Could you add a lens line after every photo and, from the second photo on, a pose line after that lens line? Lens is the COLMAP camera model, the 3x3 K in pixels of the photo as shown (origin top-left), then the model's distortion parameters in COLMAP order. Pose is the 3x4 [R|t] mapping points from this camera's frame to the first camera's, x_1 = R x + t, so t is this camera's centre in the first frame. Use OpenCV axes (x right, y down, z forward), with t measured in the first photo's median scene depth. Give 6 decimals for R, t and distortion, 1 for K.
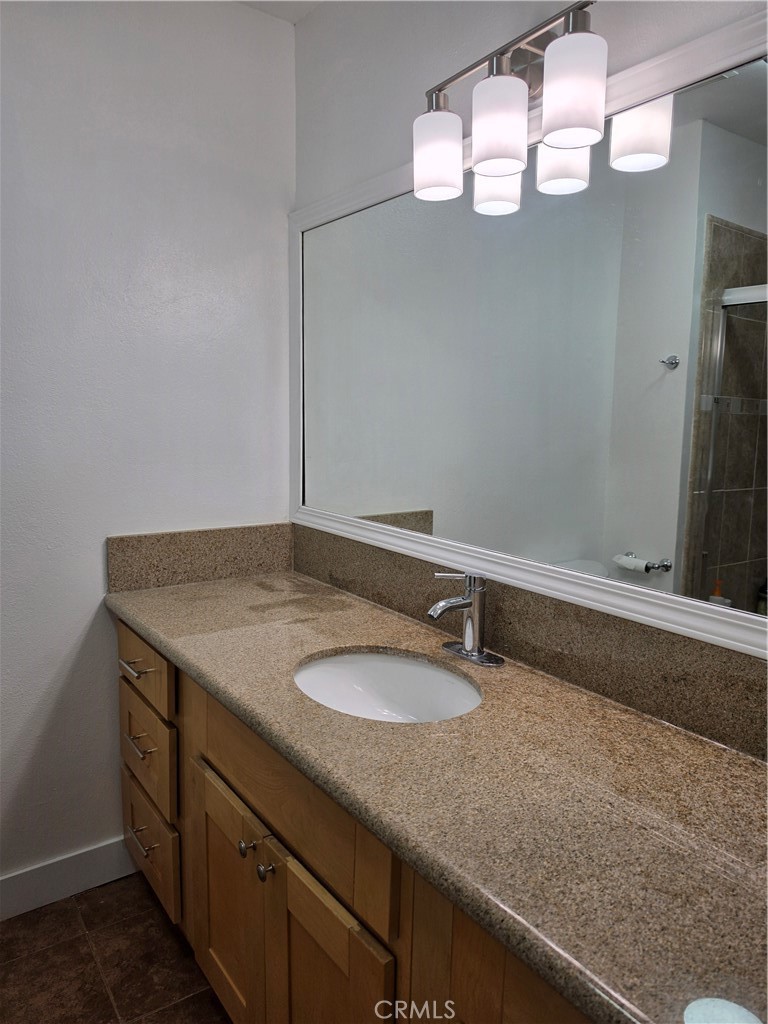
lens RADIAL K [[685.0, 0, 384.9], [0, 685.0, 517.2], [0, 0, 1]] dist [0.033706, -0.049184]
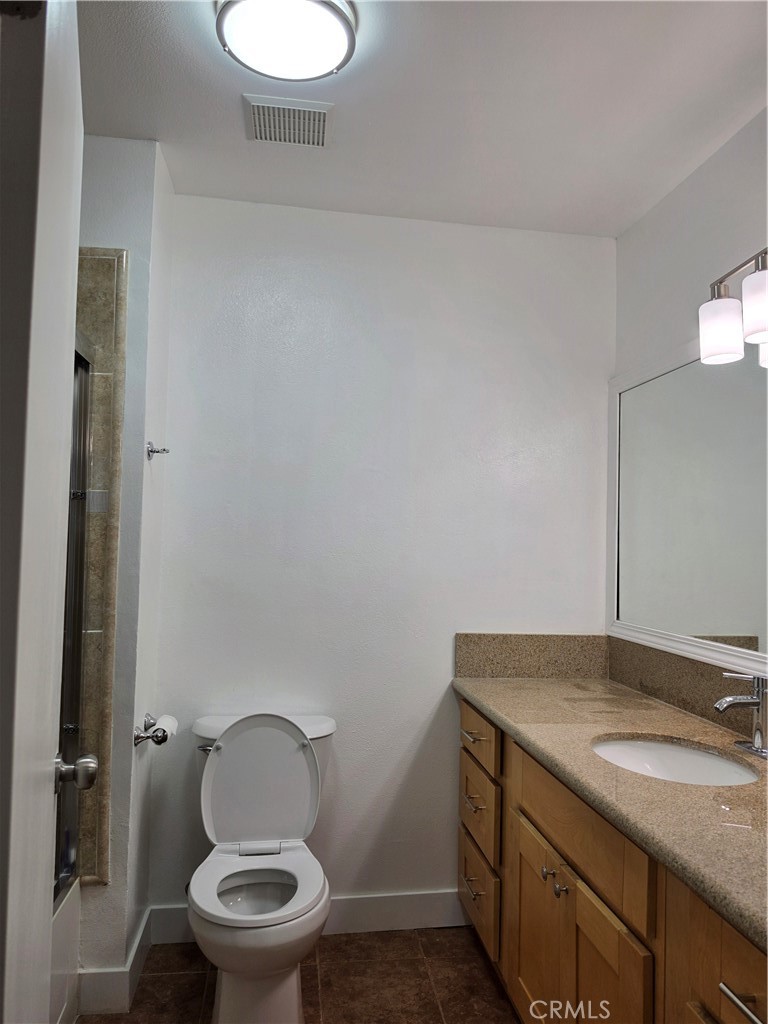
lens RADIAL K [[685.0, 0, 384.9], [0, 685.0, 517.2], [0, 0, 1]] dist [0.033706, -0.049184]
pose [[0.880752, -0.026189, -0.472853, 0.114902], [-0.070502, 0.980093, -0.185601, 0.073212], [0.468300, 0.196805, 0.861372, -0.269949]]
